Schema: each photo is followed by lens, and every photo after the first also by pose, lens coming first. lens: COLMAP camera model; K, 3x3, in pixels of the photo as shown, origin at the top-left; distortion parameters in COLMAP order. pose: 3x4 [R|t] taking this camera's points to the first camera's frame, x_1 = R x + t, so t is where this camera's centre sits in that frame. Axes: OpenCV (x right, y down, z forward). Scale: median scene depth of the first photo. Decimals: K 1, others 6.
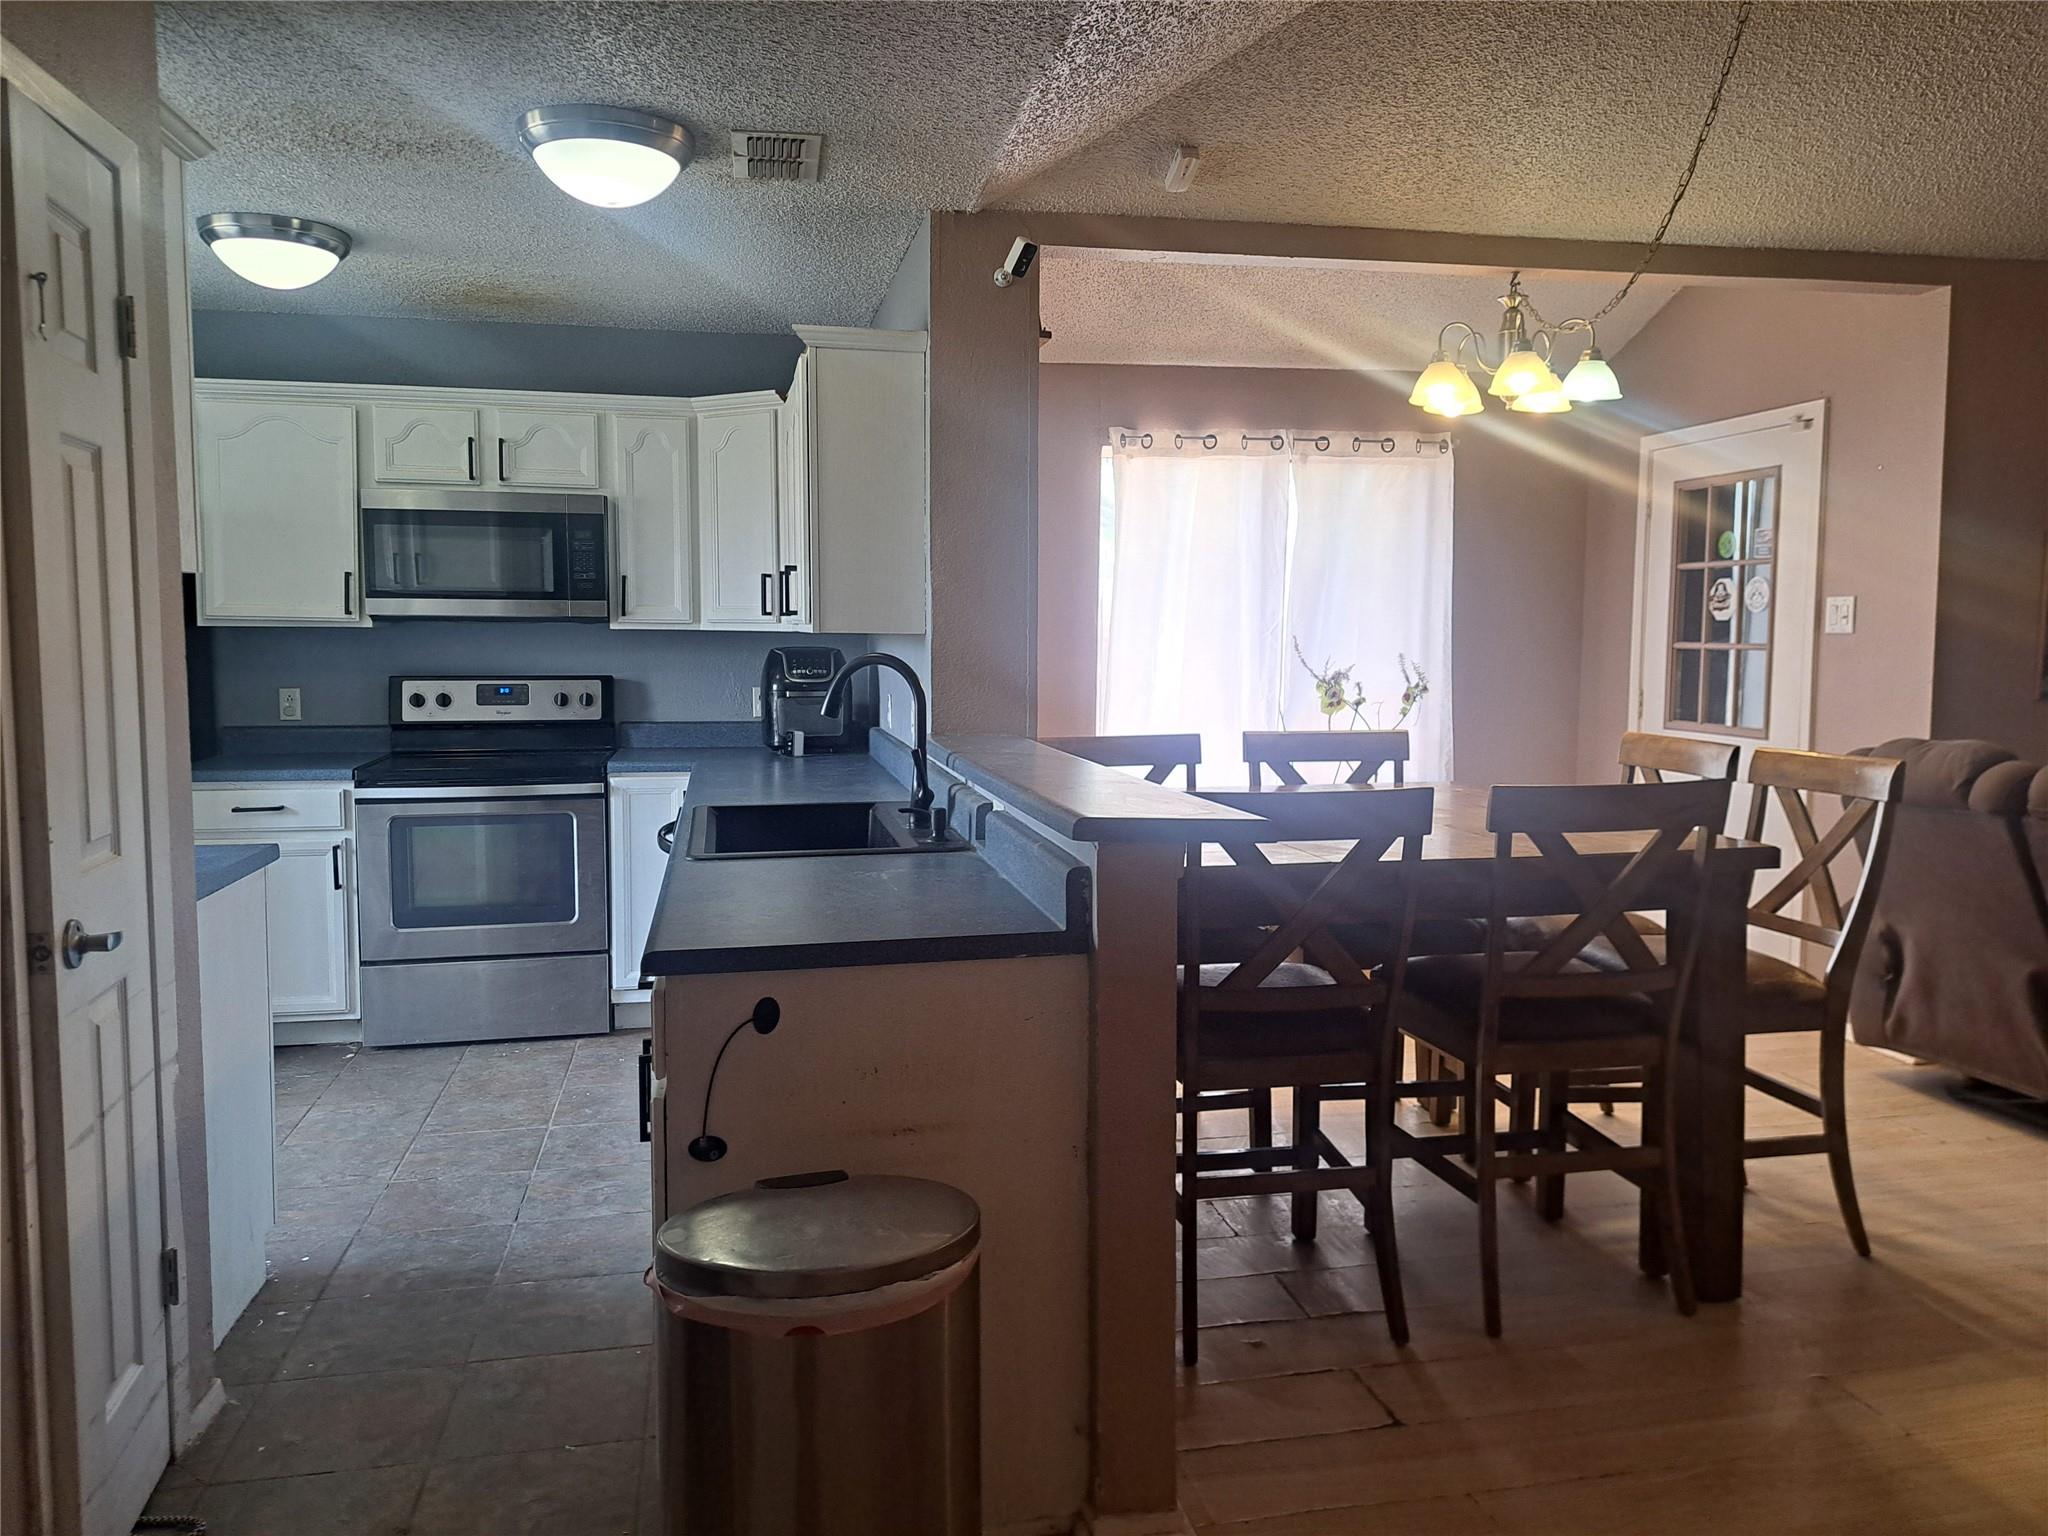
lens RADIAL K [[1414.9, 0, 1025.2], [0, 1414.9, 746.4], [0, 0, 1]] dist [0.090365, -0.112710]
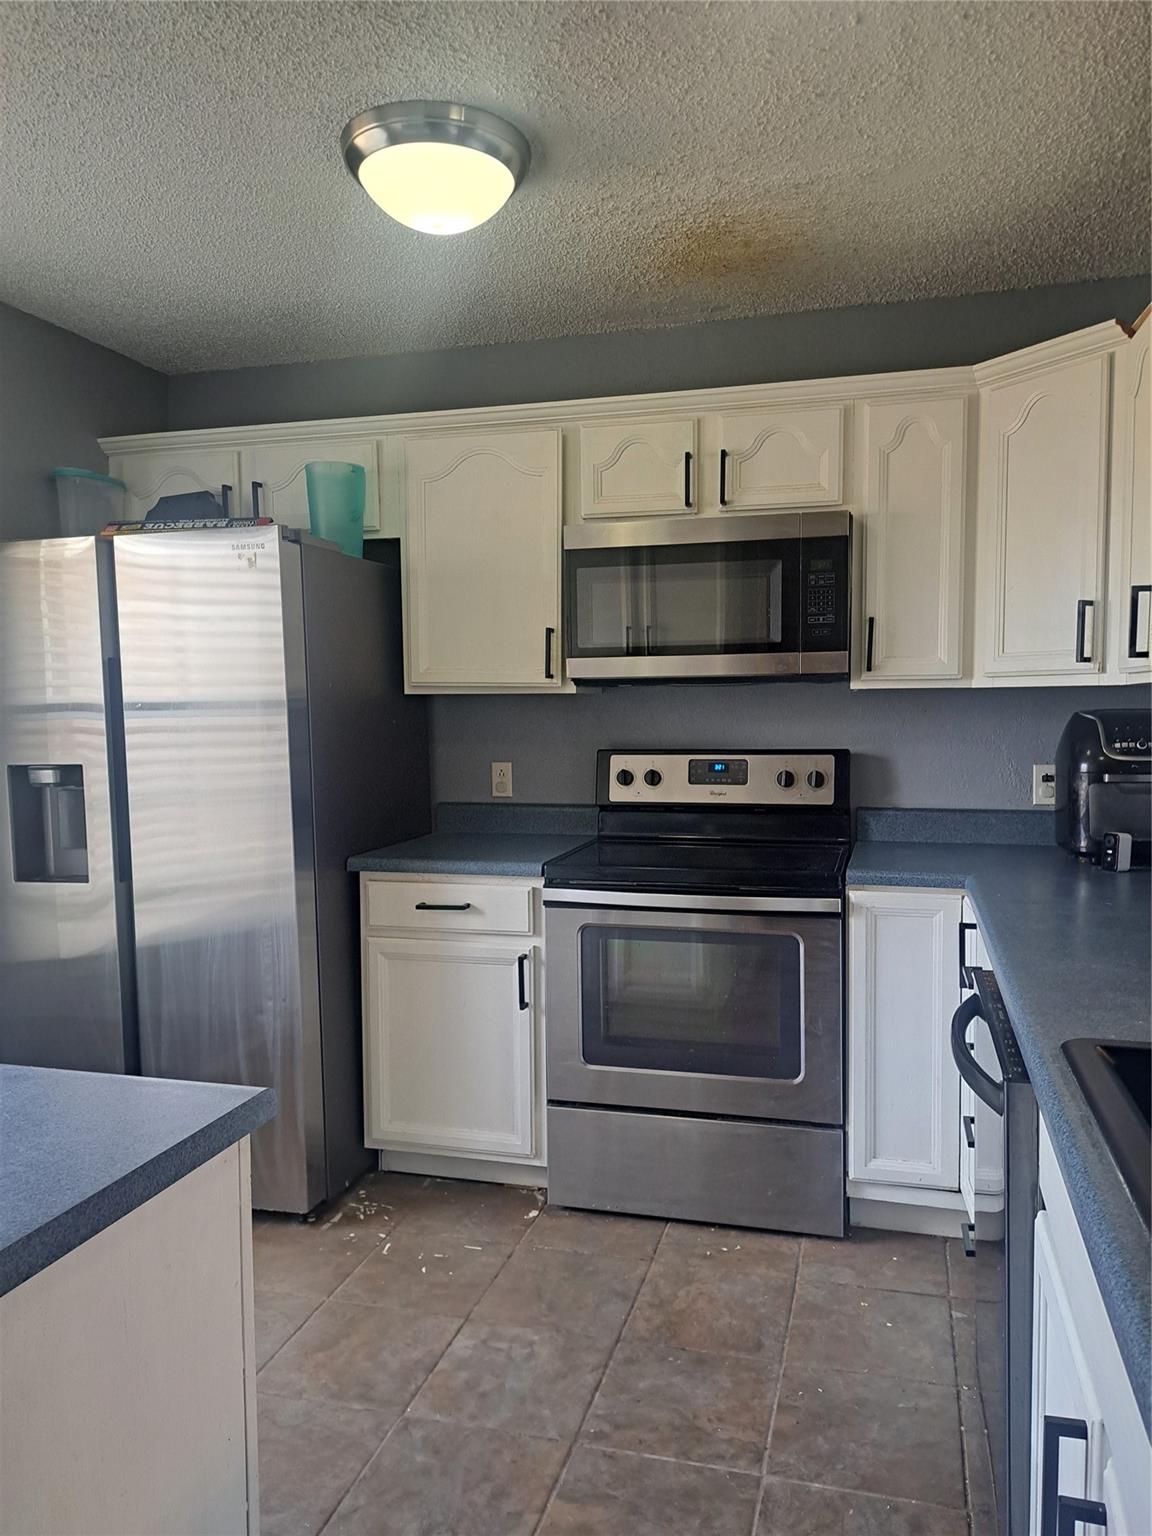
lens RADIAL K [[1061.2, 0, 576.0], [0, 1061.2, 768.0], [0, 0, 1]] dist [0.090365, -0.112710]
pose [[0.877069, 0.014771, -0.480138, -0.149588], [-0.026315, 0.999504, -0.017321, -0.027167], [0.479644, 0.027827, 0.877022, 0.443009]]
